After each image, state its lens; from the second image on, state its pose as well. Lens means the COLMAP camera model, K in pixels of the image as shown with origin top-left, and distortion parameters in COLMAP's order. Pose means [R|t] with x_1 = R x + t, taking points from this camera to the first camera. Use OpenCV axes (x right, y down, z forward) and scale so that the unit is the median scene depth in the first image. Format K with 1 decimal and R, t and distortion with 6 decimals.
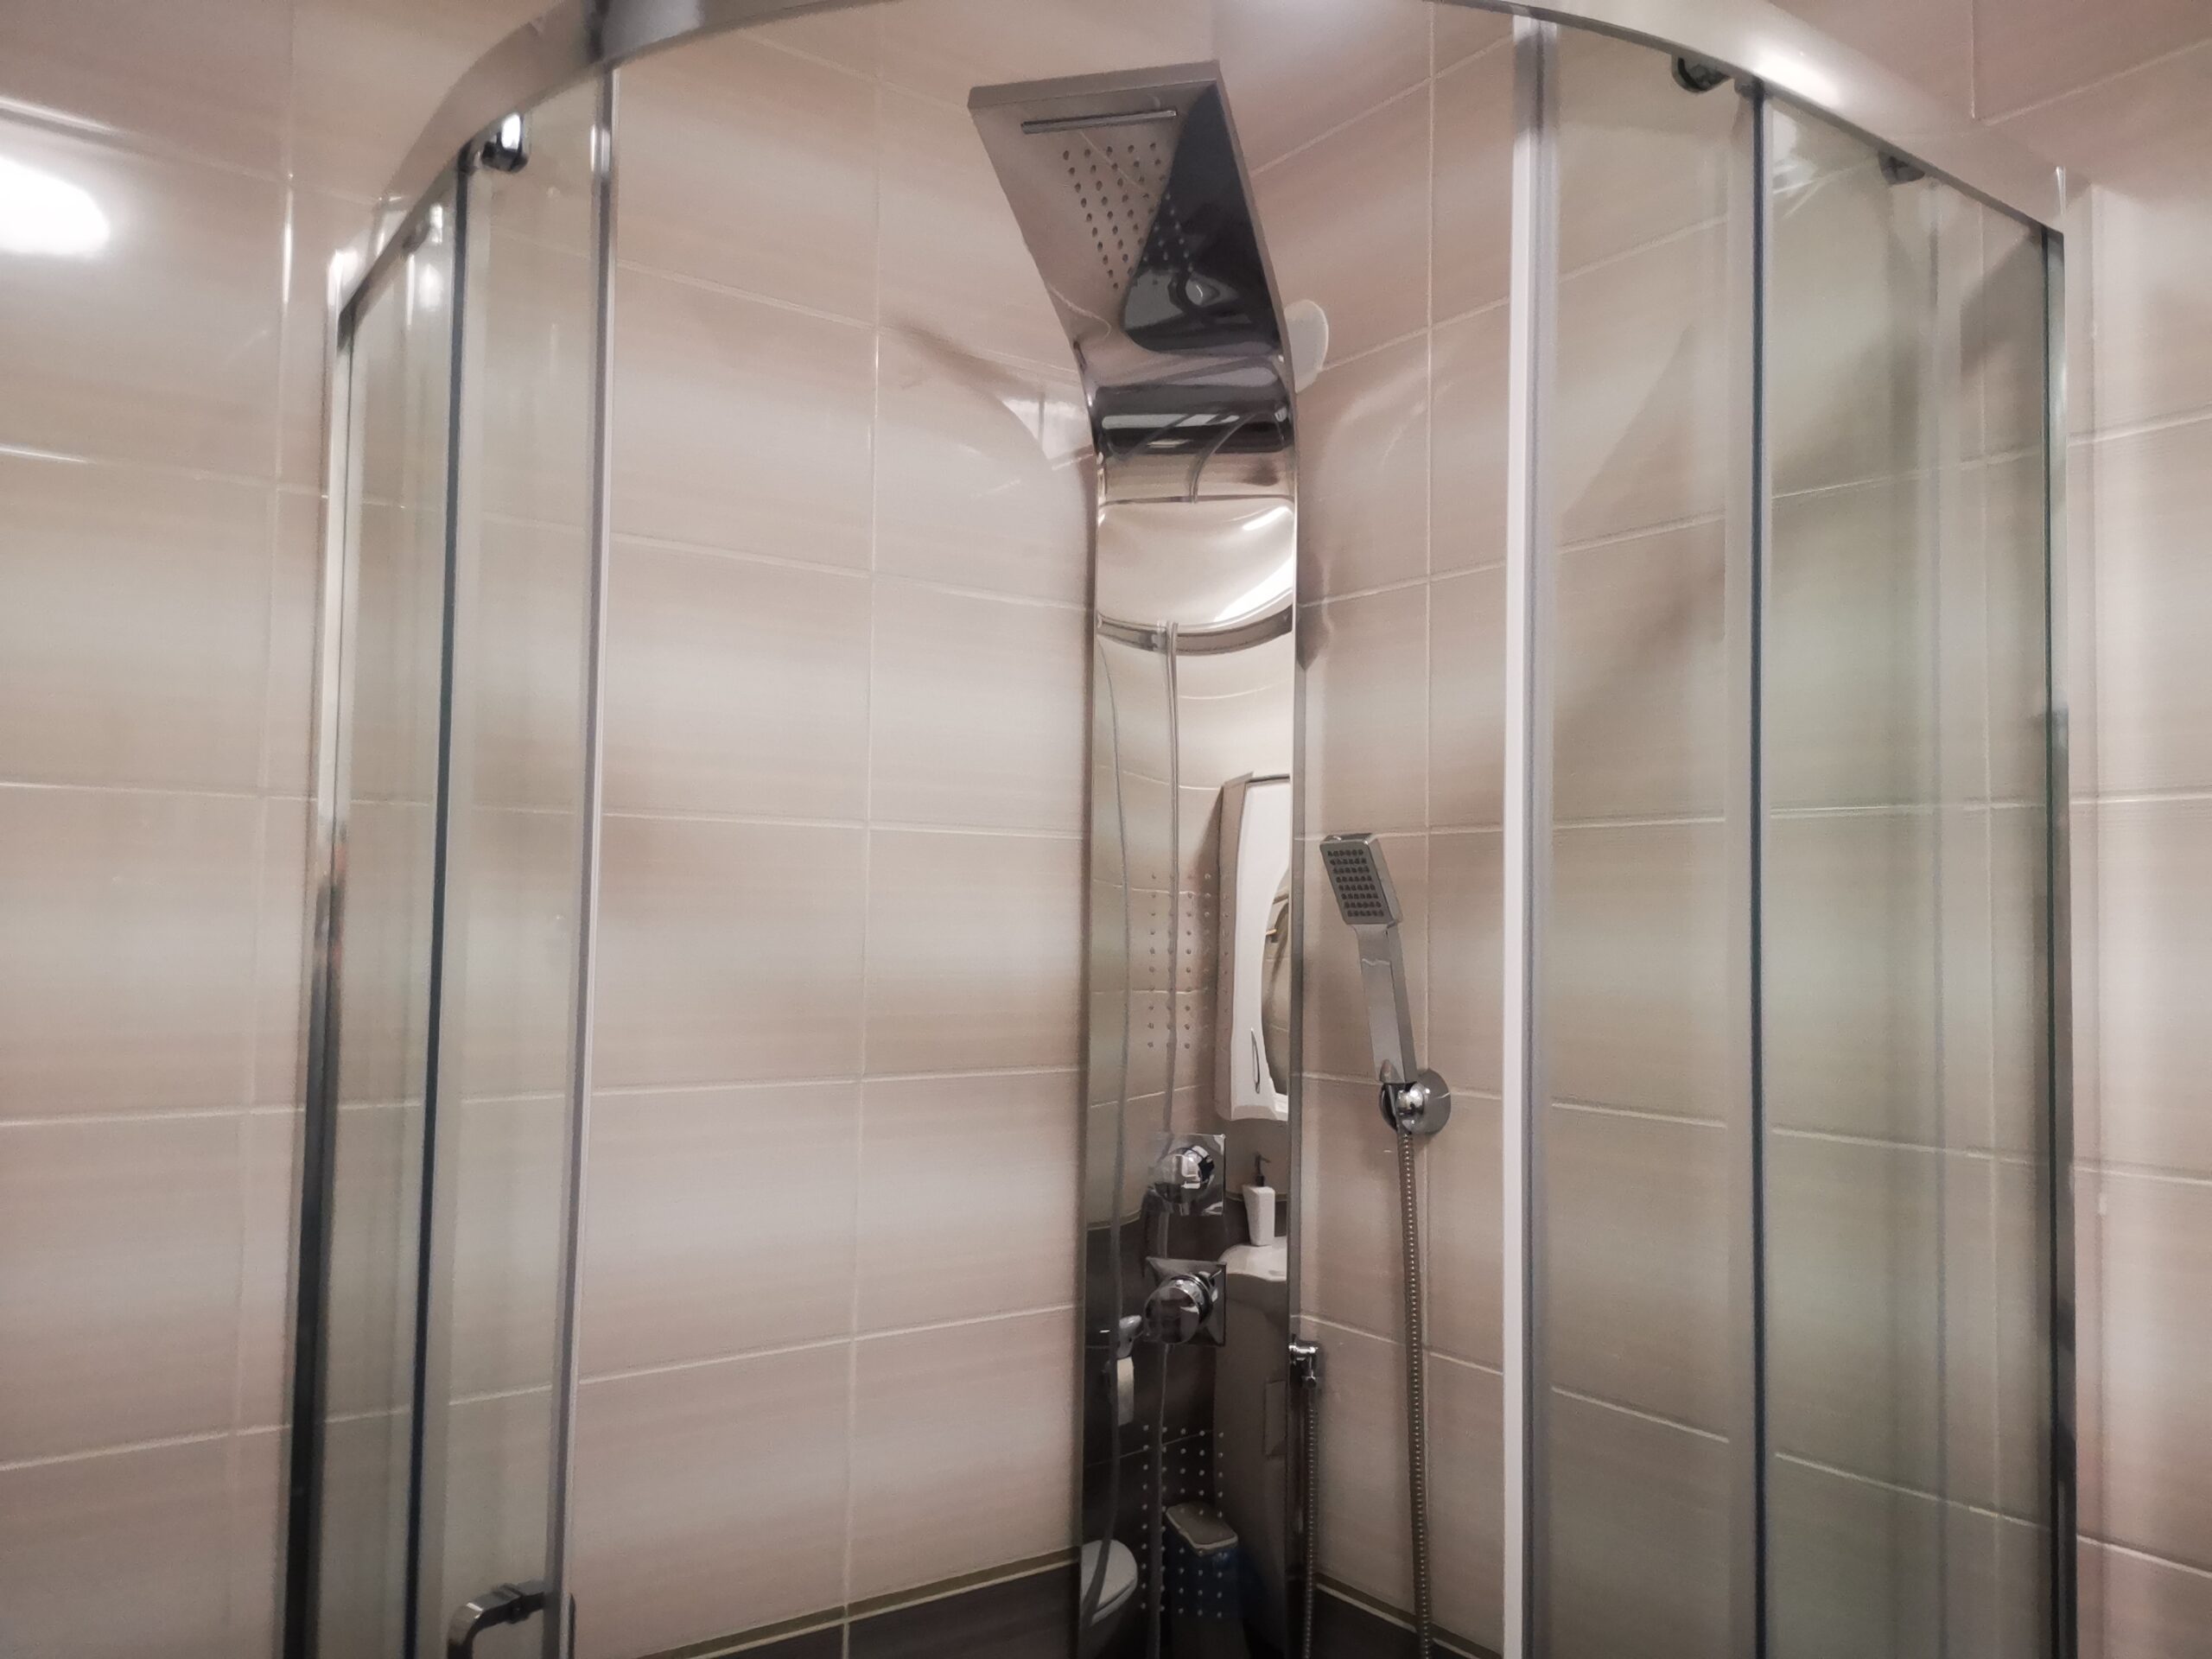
lens RADIAL K [[1715.0, 0, 1175.1], [0, 1715.0, 774.5], [0, 0, 1]] dist [0.024370, -0.002080]
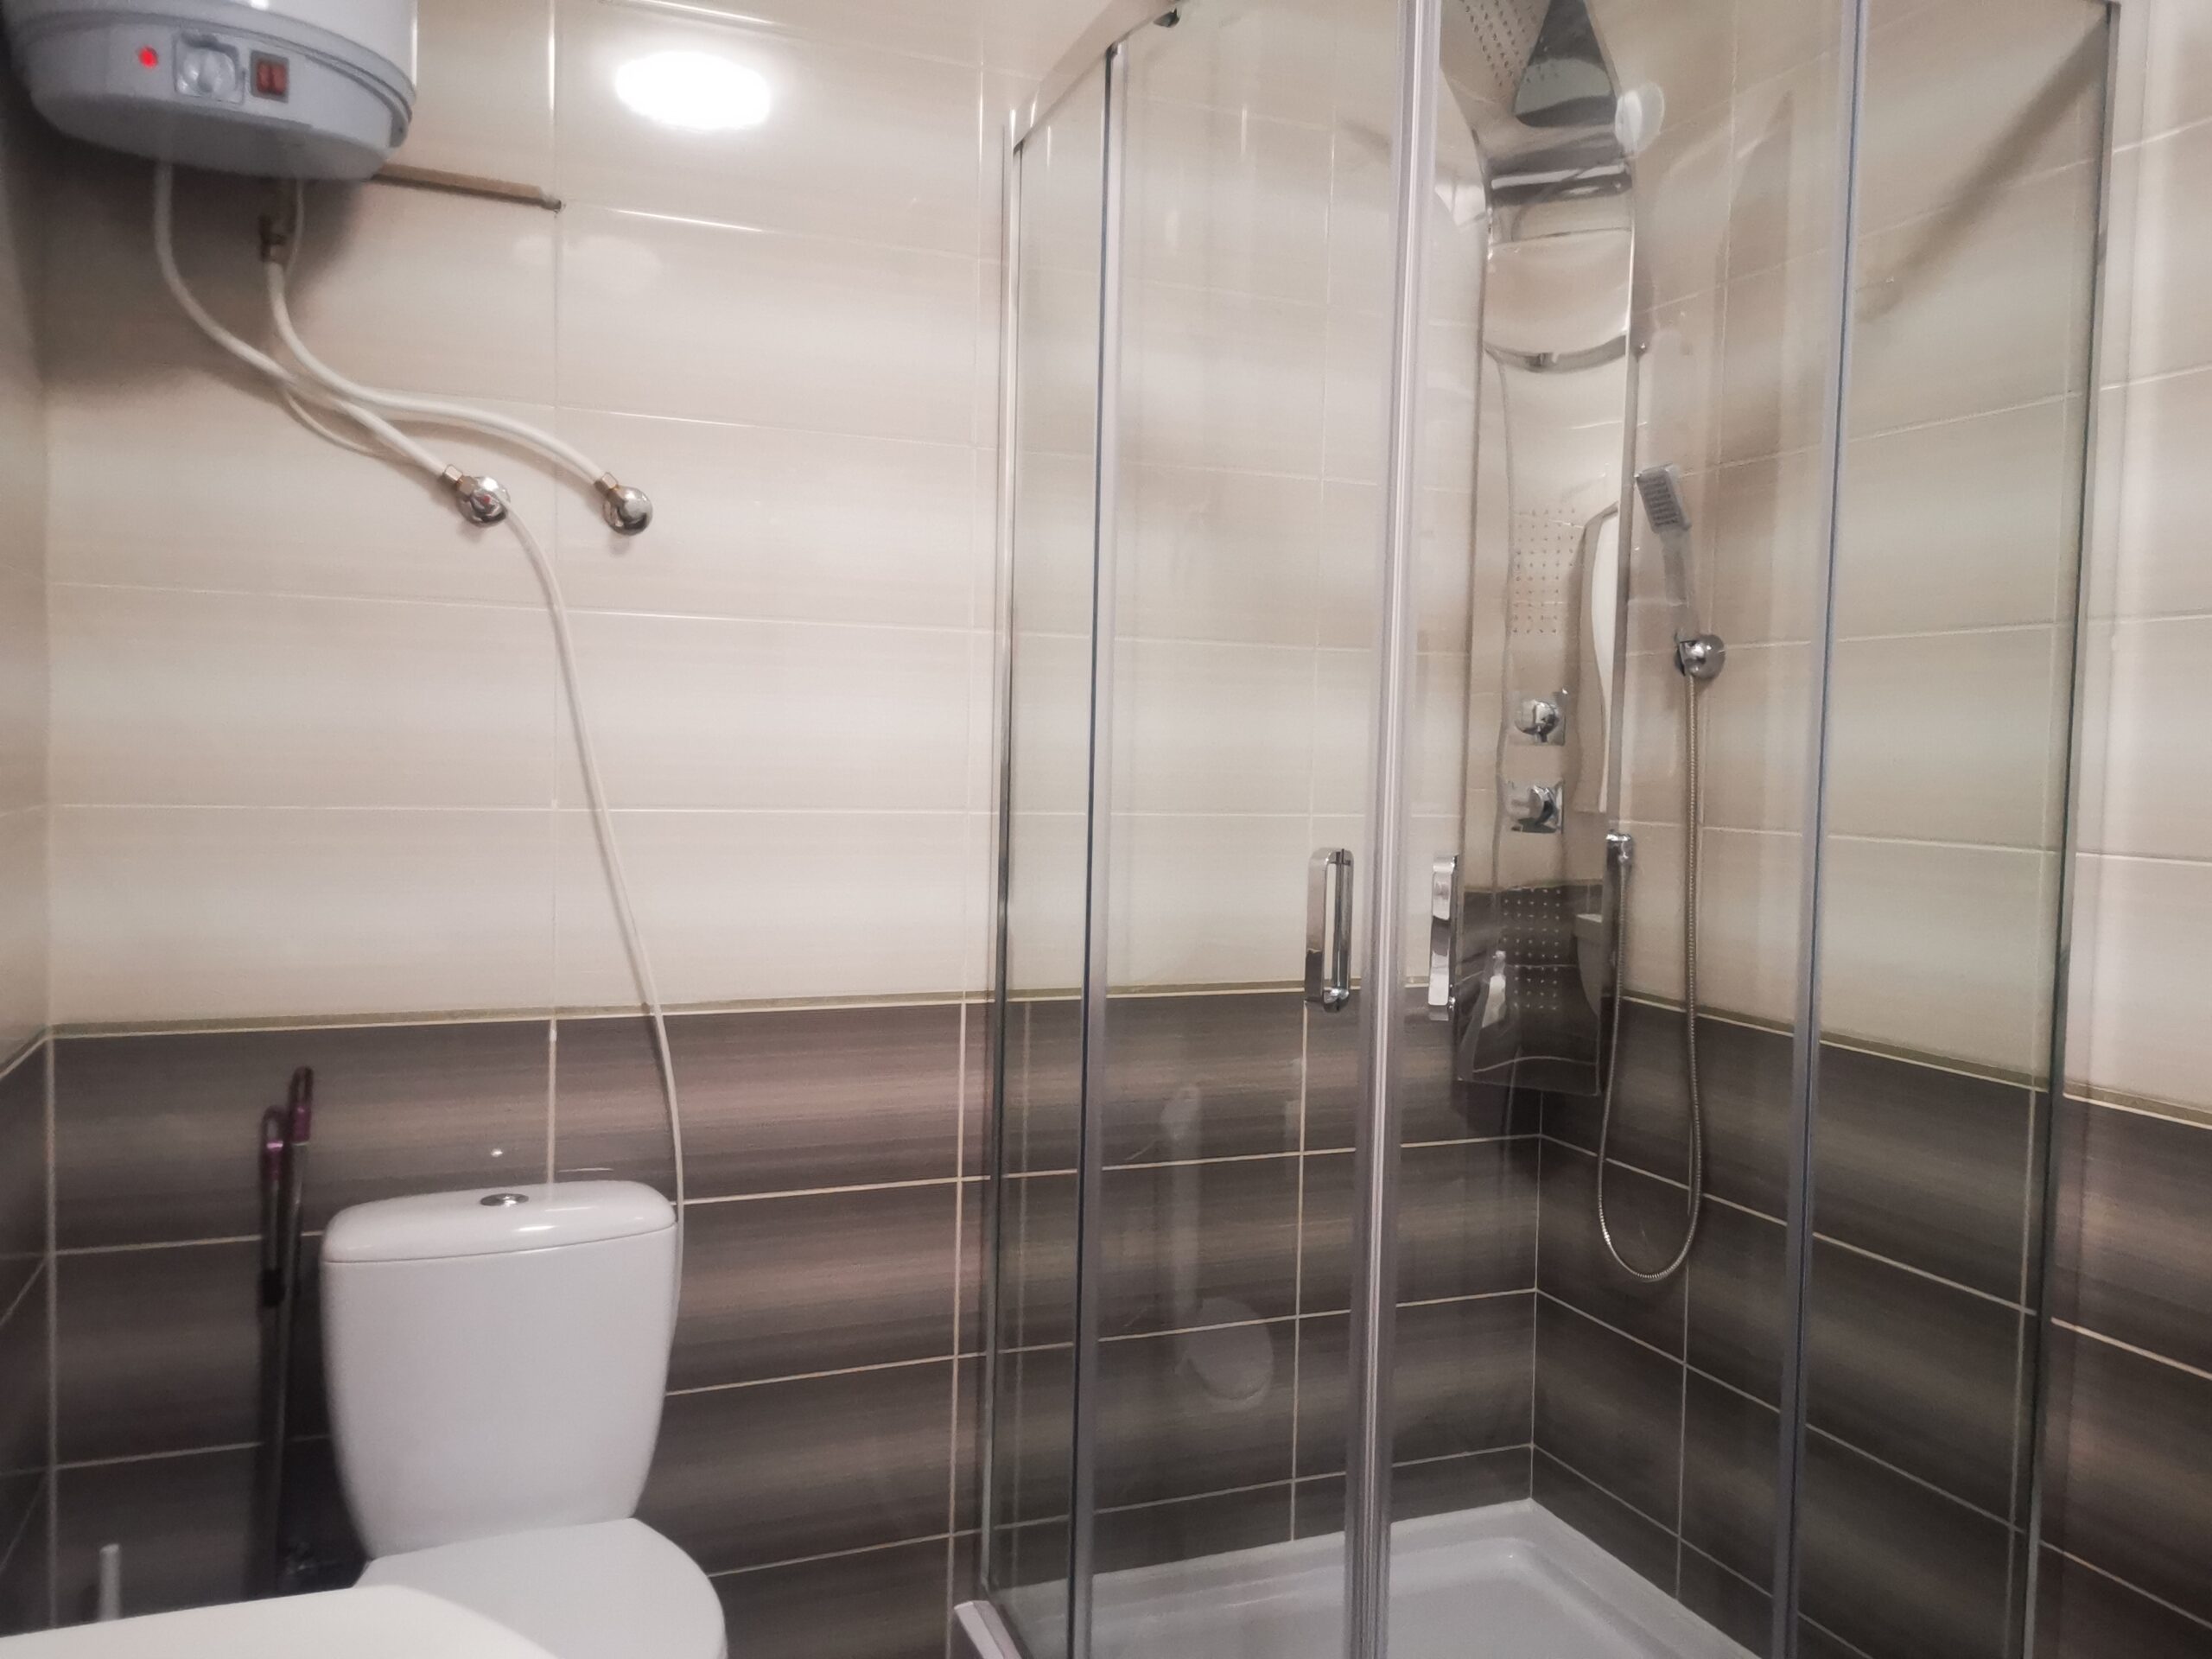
lens RADIAL K [[1713.3, 0, 1129.3], [0, 1713.3, 837.8], [0, 0, 1]] dist [0.079101, -0.104534]
pose [[0.967193, 0.026777, -0.252628, 0.044089], [0.008353, 0.990540, 0.136972, 0.133441], [0.253905, -0.134589, 0.957819, -0.534899]]
